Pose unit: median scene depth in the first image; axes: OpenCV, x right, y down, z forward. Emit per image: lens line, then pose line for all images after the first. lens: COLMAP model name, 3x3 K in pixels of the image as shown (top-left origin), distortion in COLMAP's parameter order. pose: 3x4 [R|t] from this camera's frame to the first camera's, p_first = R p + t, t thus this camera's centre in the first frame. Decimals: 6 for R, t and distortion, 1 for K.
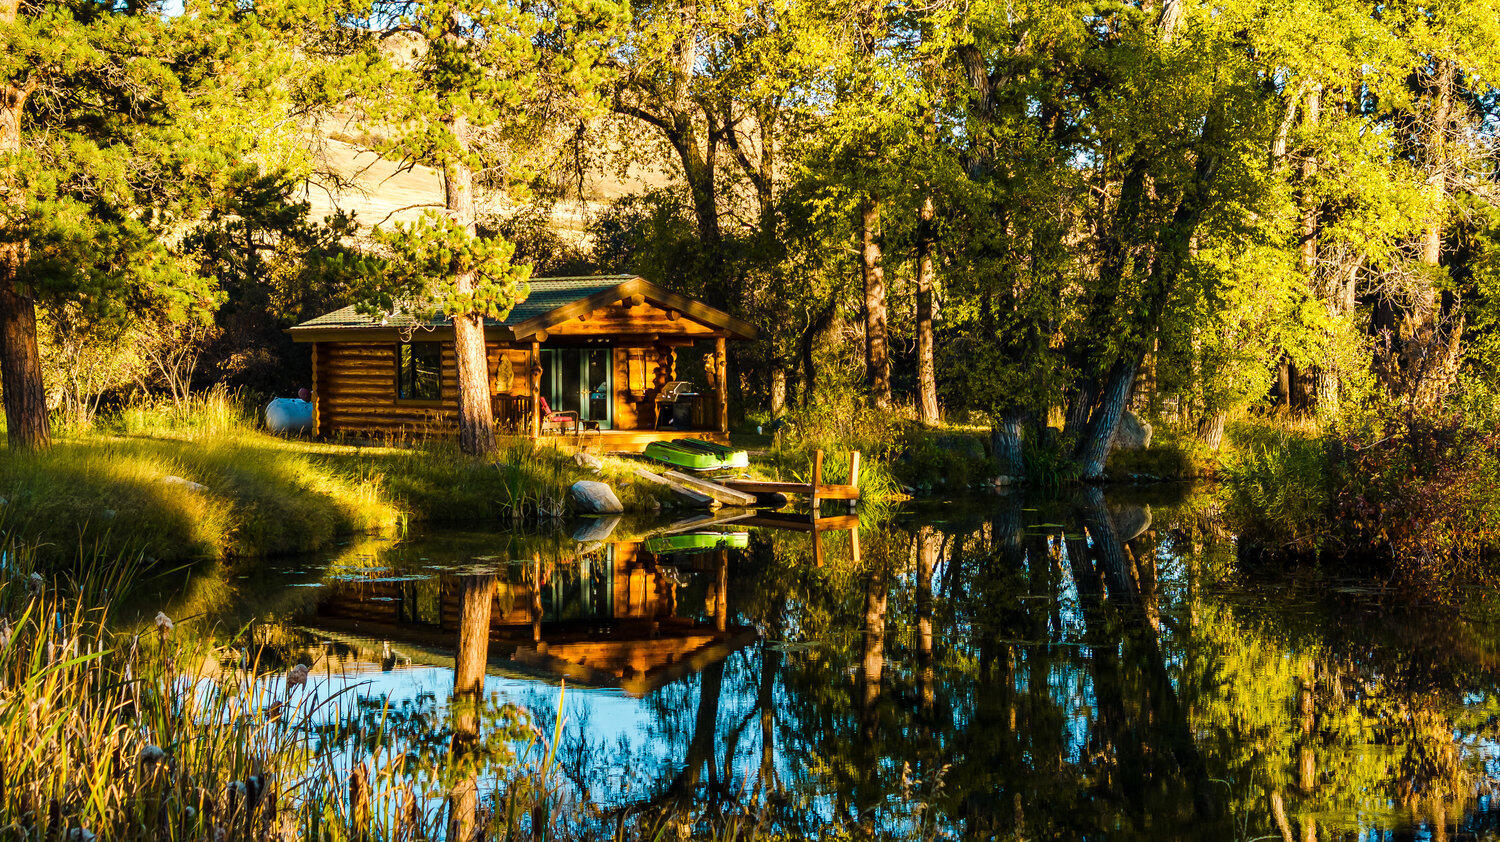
lens RADIAL K [[2954.9, 0, 752.0], [0, 2954.9, 417.8], [0, 0, 1]] dist [-0.085377, 0.000000]
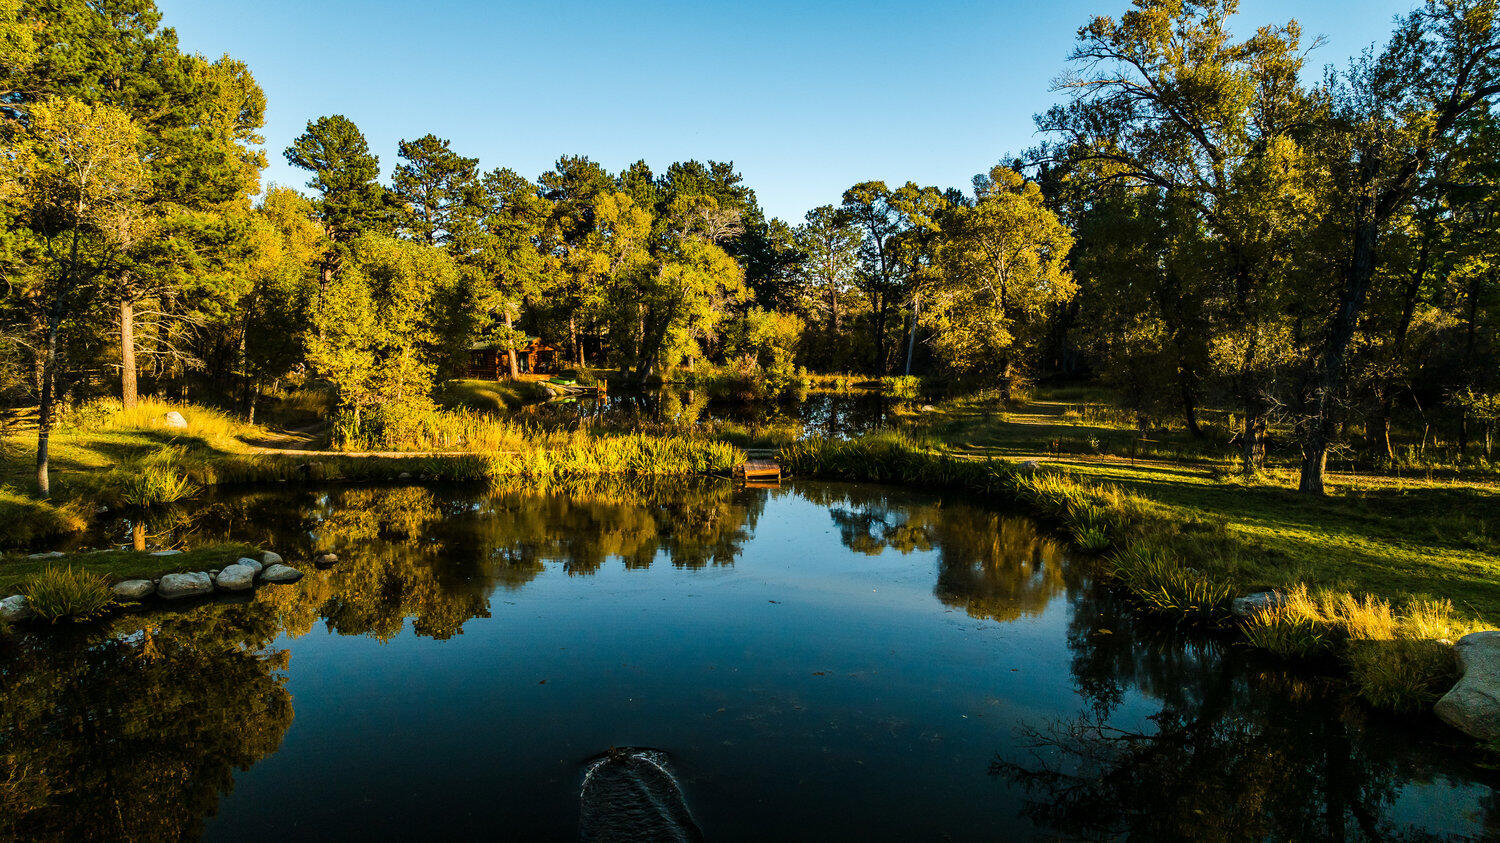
lens RADIAL K [[1032.9, 0, 748.4], [0, 1032.9, 422.6], [0, 0, 1]] dist [-0.023579, -0.001246]
pose [[0.939612, -0.034842, 0.340462, -0.251739], [0.010148, 0.997203, 0.074047, -0.032160], [-0.342090, -0.066120, 0.937338, -0.442243]]
